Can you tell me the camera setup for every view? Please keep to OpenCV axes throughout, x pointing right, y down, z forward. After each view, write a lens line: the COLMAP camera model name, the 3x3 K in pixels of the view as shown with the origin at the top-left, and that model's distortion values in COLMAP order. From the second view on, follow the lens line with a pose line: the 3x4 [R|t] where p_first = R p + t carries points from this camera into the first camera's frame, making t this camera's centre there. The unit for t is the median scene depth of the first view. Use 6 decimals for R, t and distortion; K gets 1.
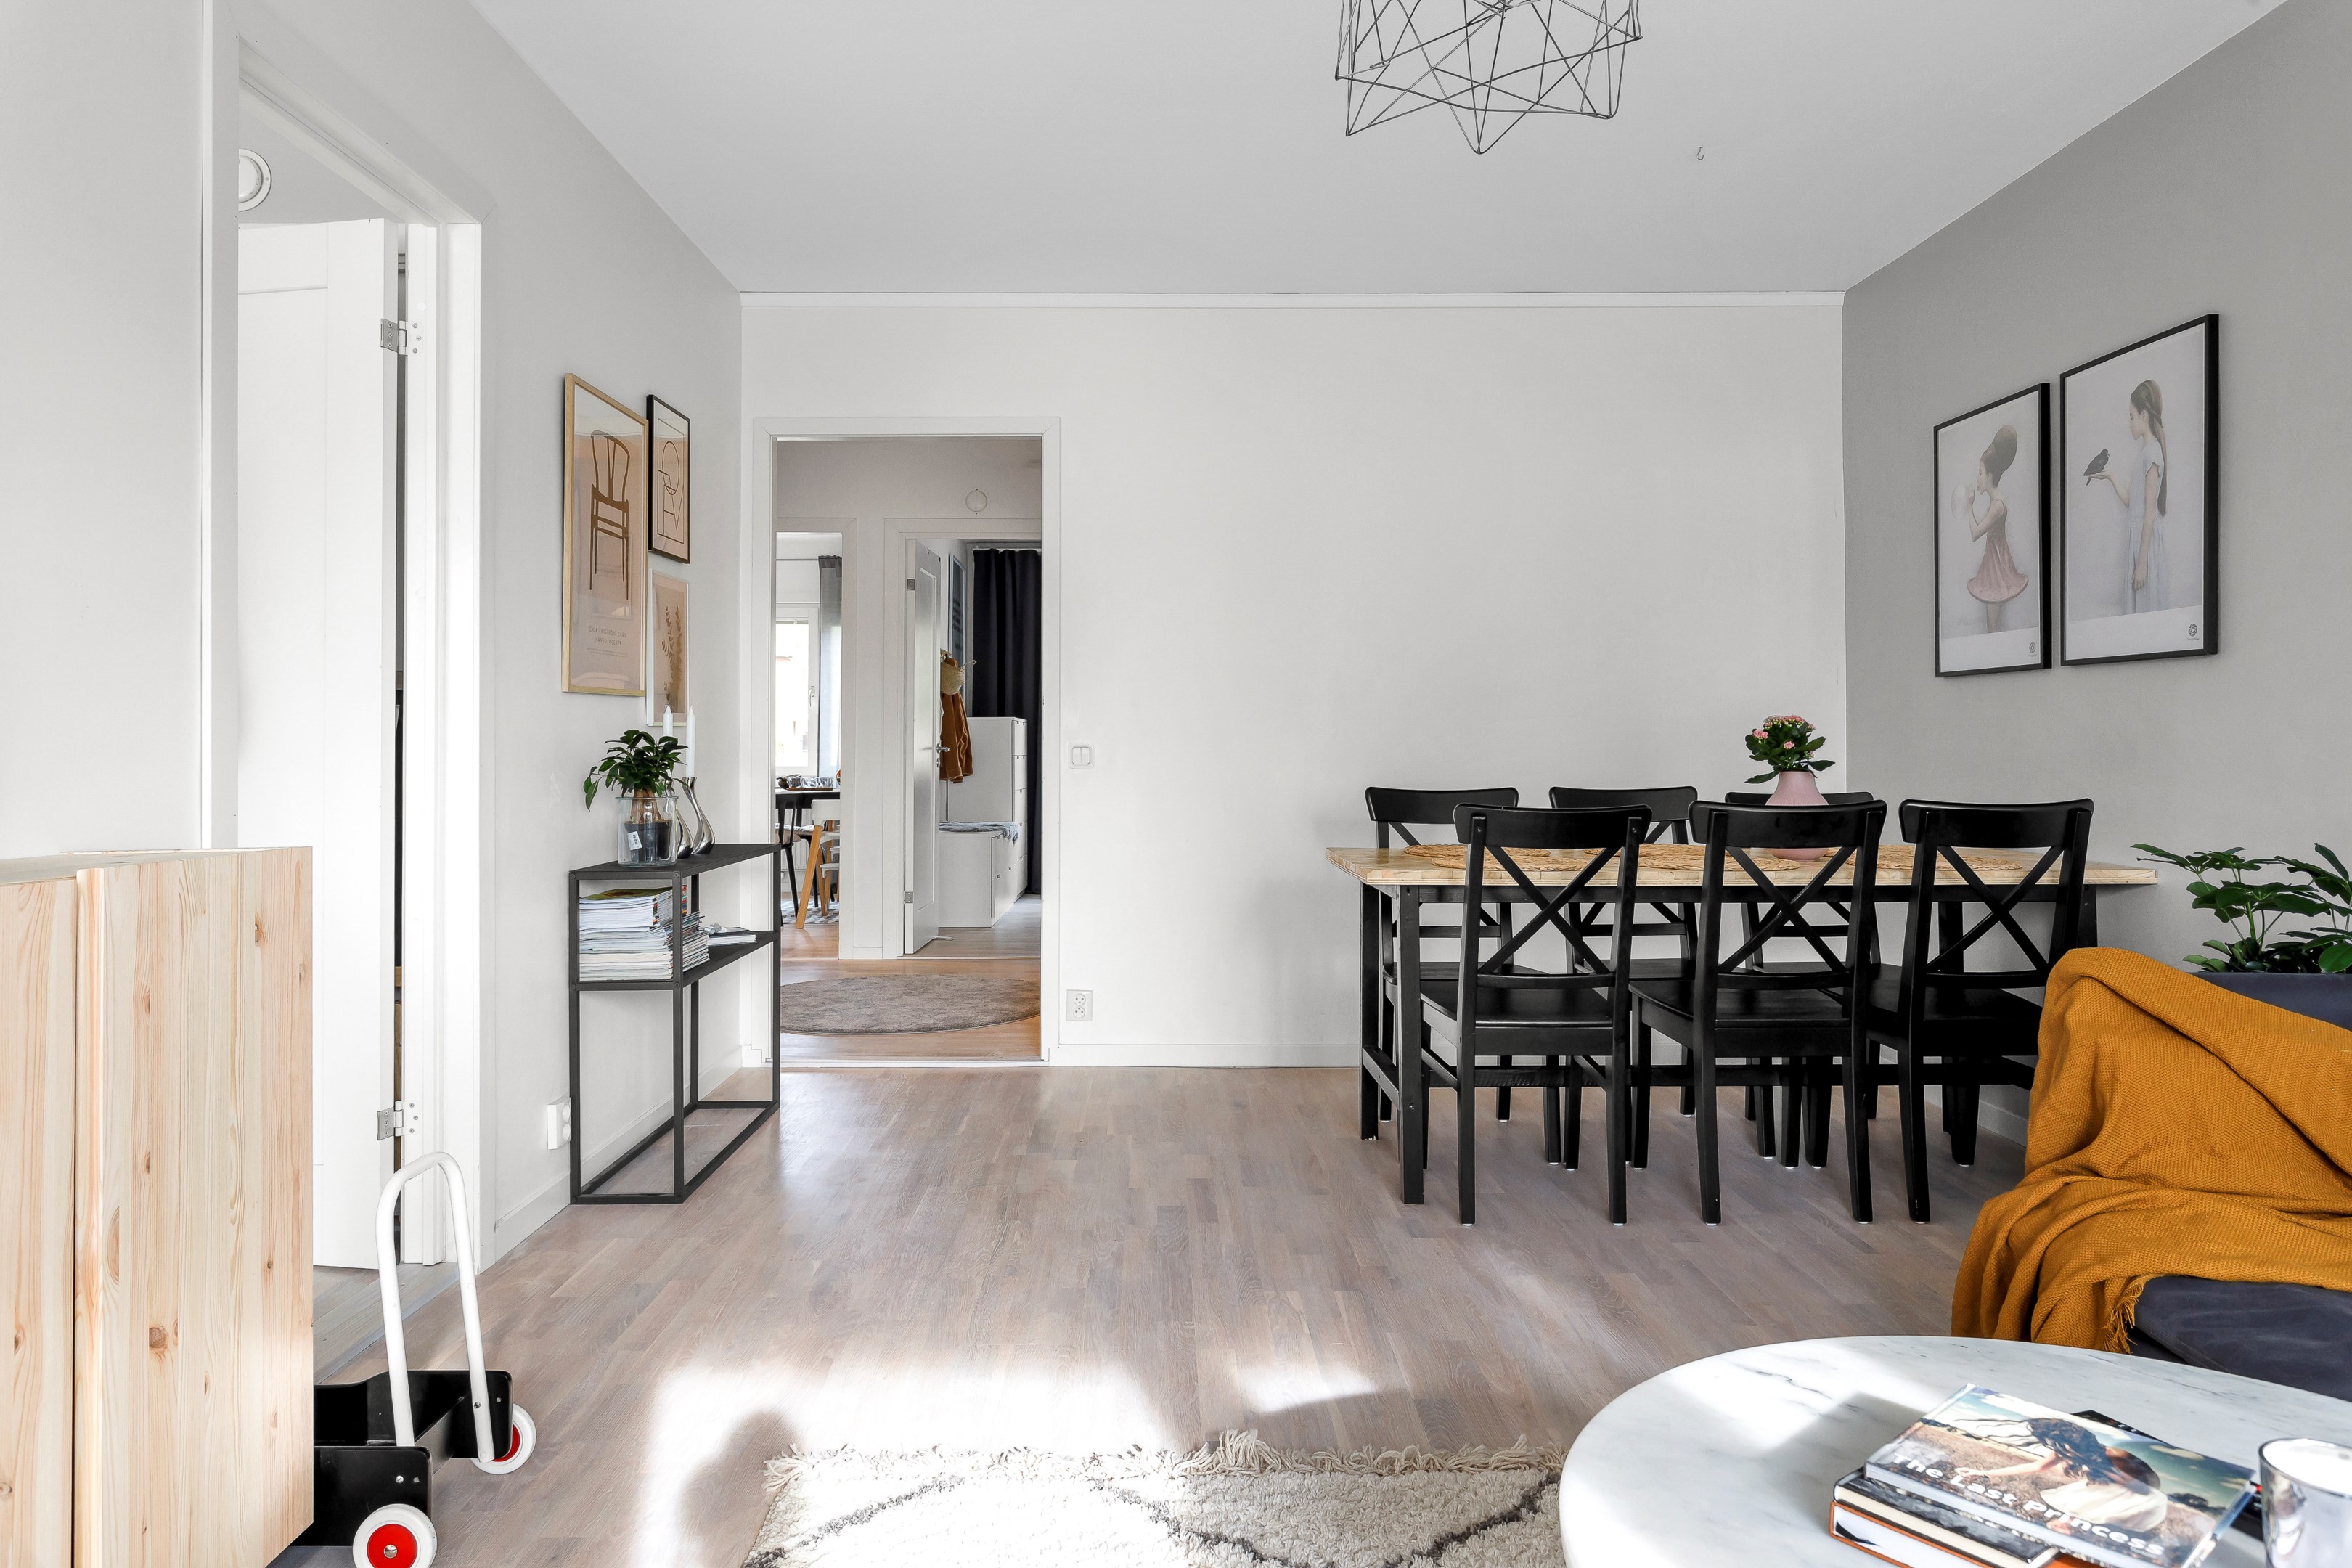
lens RADIAL K [[1512.9, 0, 1176.0], [0, 1512.9, 784.0], [0, 0, 1]] dist [-0.044133, 0.000077]
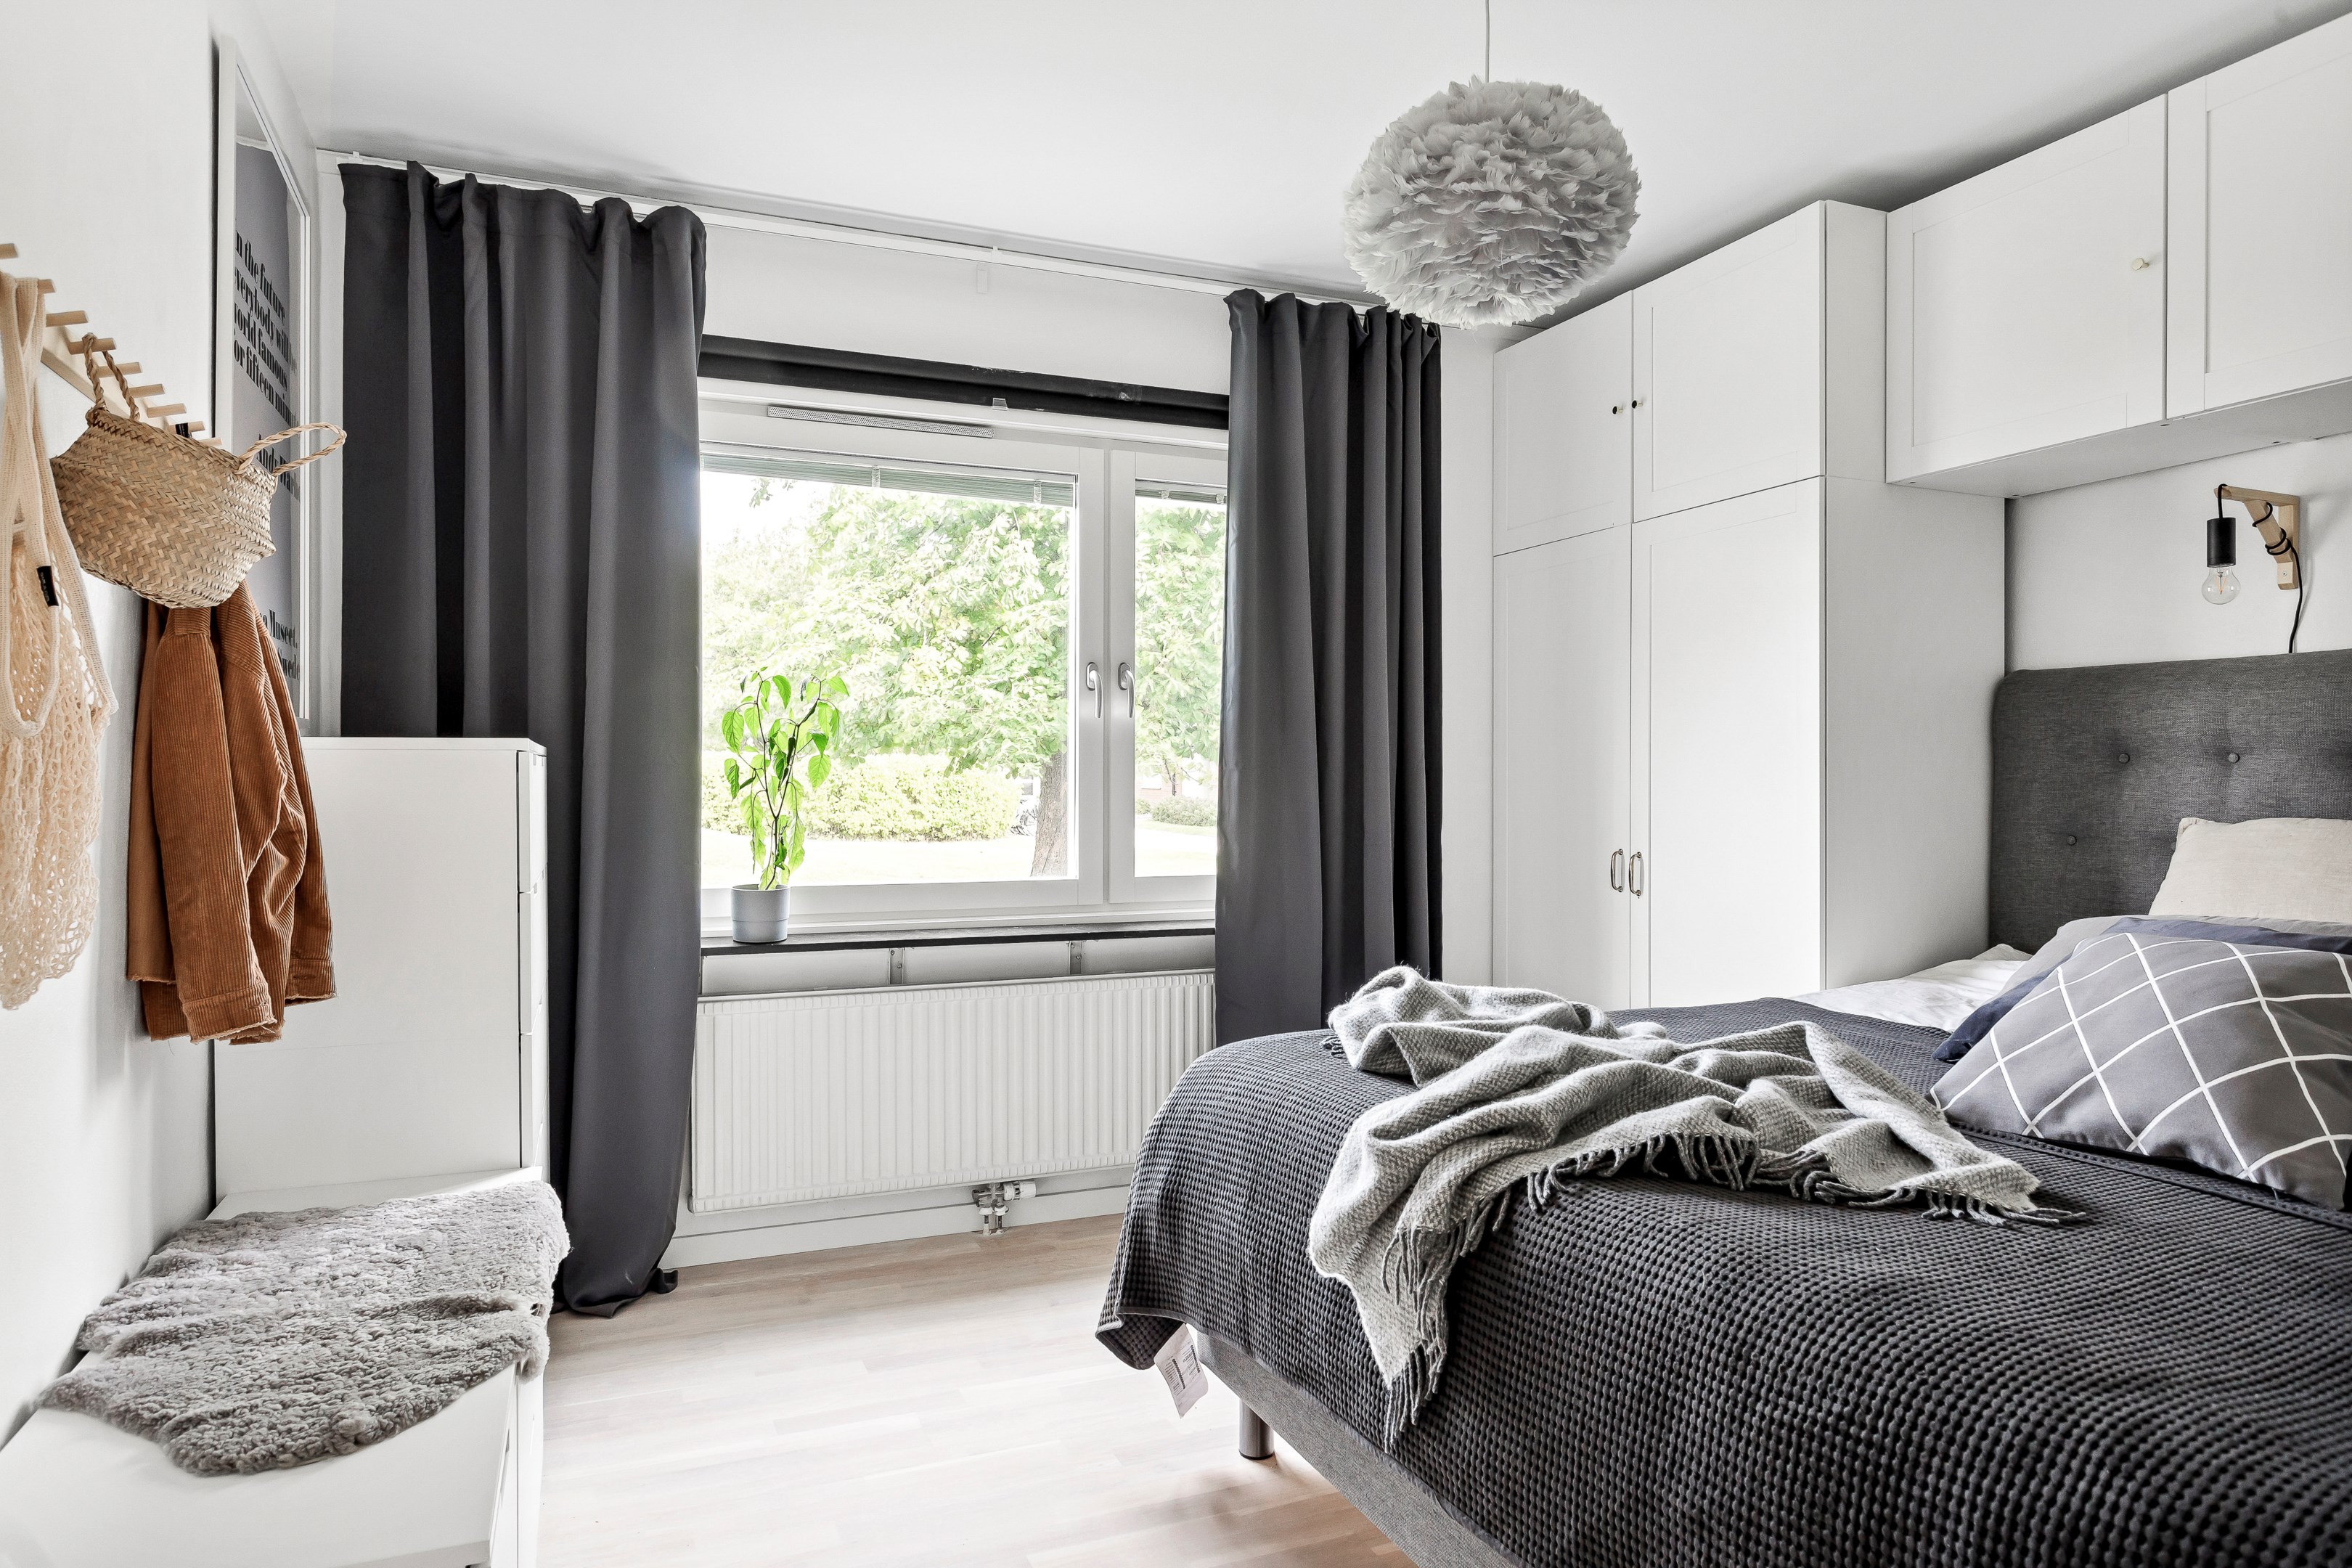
lens RADIAL K [[1434.7, 0, 1187.9], [0, 1434.7, 798.3], [0, 0, 1]] dist [0.000327, 0.001047]
pose [[0.923199, -0.001755, 0.384318, -0.093316], [0.007282, 0.999890, -0.012928, -0.029206], [-0.384253, 0.014734, 0.923110, 0.709280]]
